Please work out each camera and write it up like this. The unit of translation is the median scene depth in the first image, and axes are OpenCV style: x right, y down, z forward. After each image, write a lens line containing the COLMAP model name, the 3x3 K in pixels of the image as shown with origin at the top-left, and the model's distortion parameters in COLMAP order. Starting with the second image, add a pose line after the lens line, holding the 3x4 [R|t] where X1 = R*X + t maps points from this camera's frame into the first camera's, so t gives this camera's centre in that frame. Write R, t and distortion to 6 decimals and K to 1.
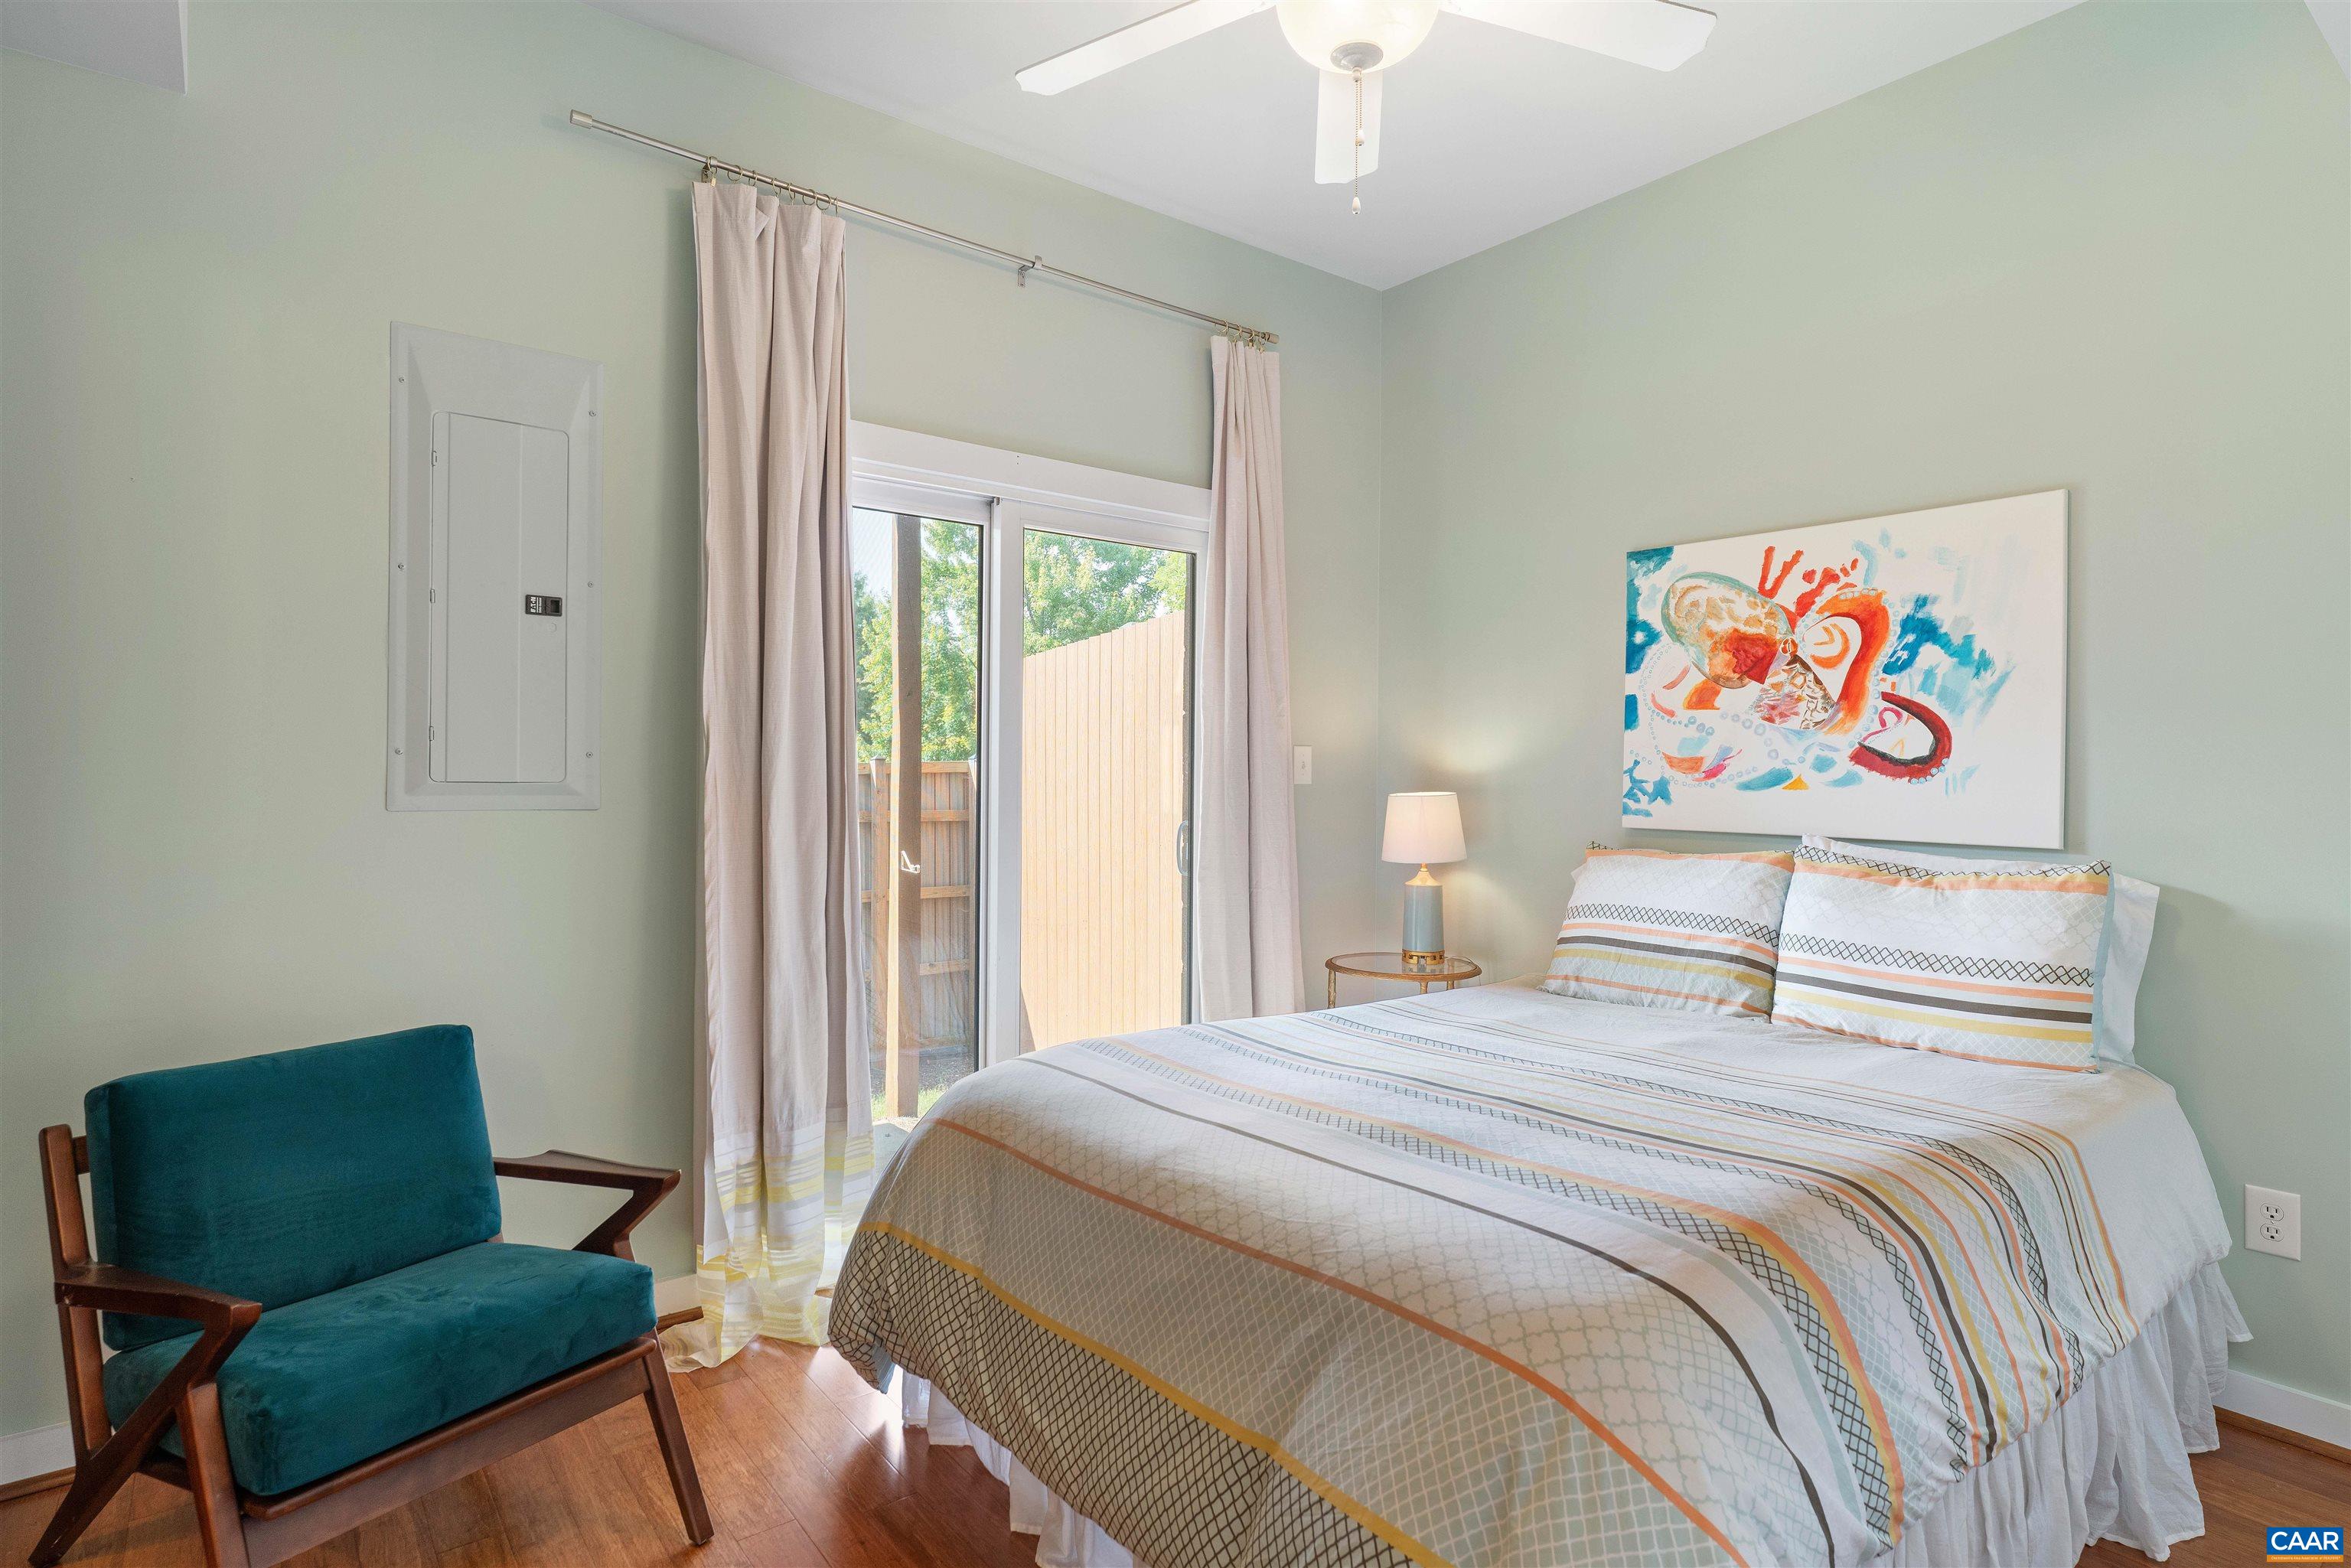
lens RADIAL K [[1200.6, 0, 1178.3], [0, 1200.6, 769.8], [0, 0, 1]] dist [0.000574, 0.000494]
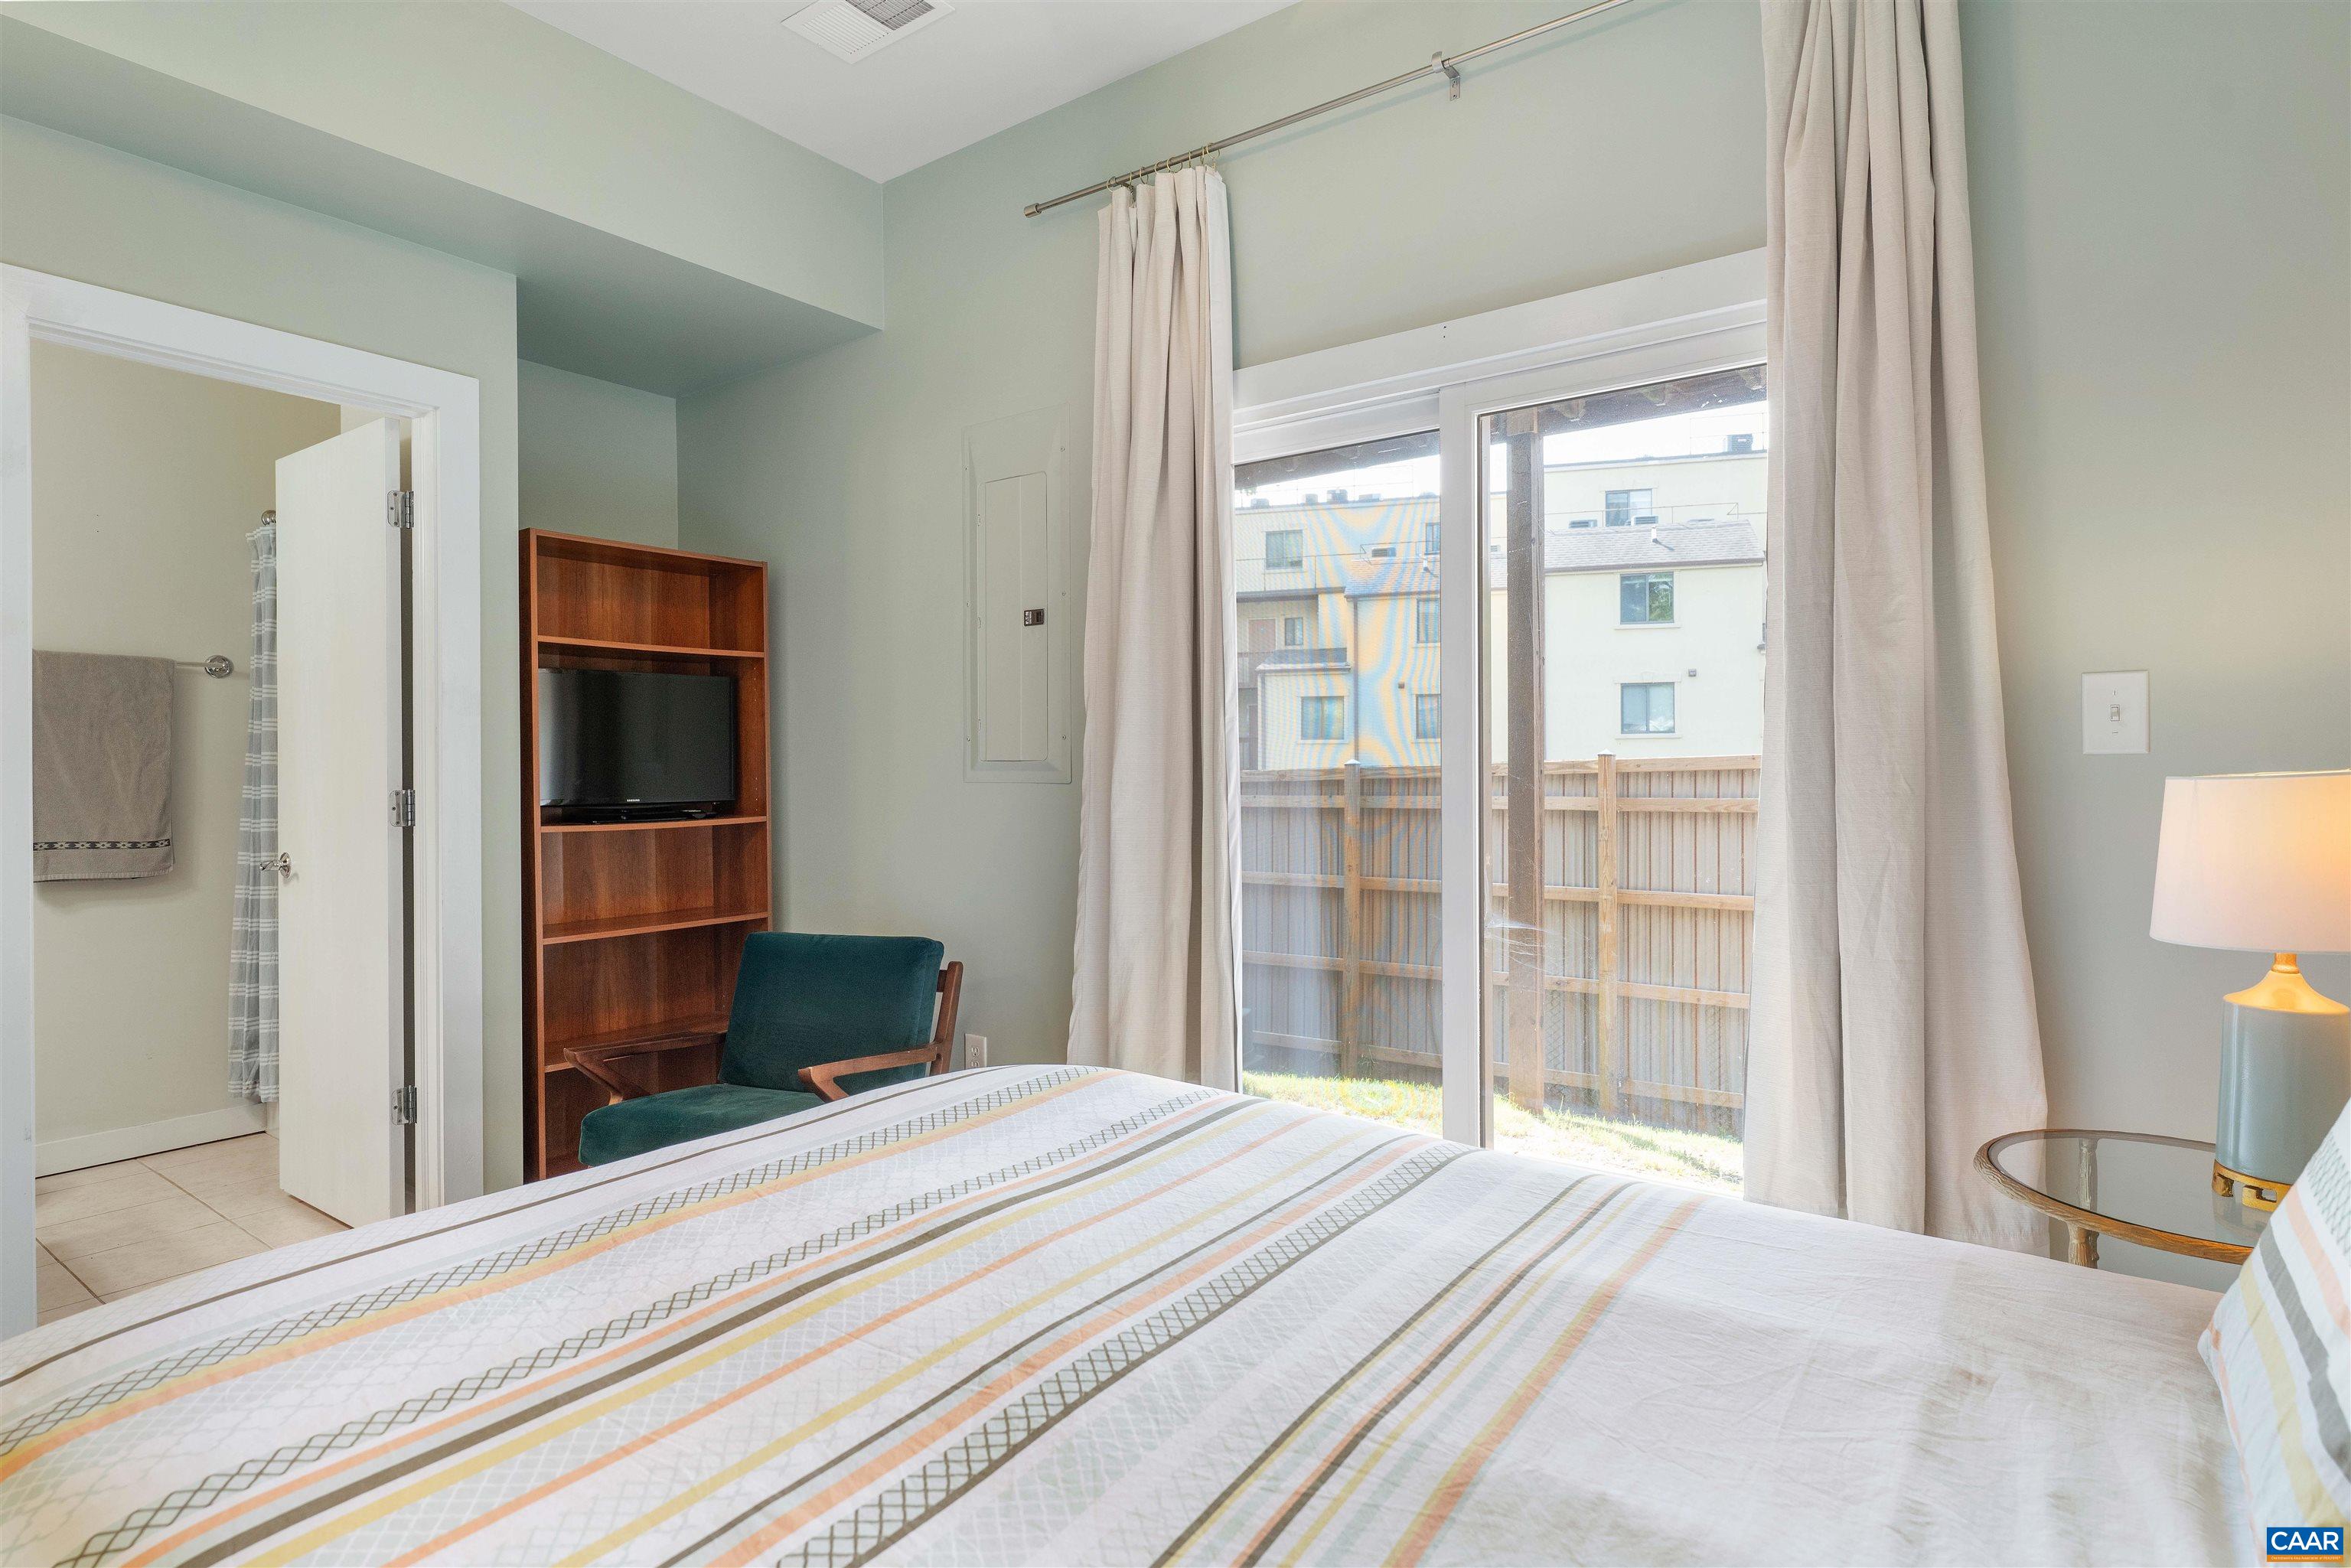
lens RADIAL K [[1200.6, 0, 1178.3], [0, 1200.6, 769.8], [0, 0, 1]] dist [0.000574, 0.000494]
pose [[0.279630, -0.008553, -0.960070, 0.688967], [0.006862, 0.999953, -0.006910, 0.028422], [0.960083, -0.004656, 0.279676, 0.794930]]
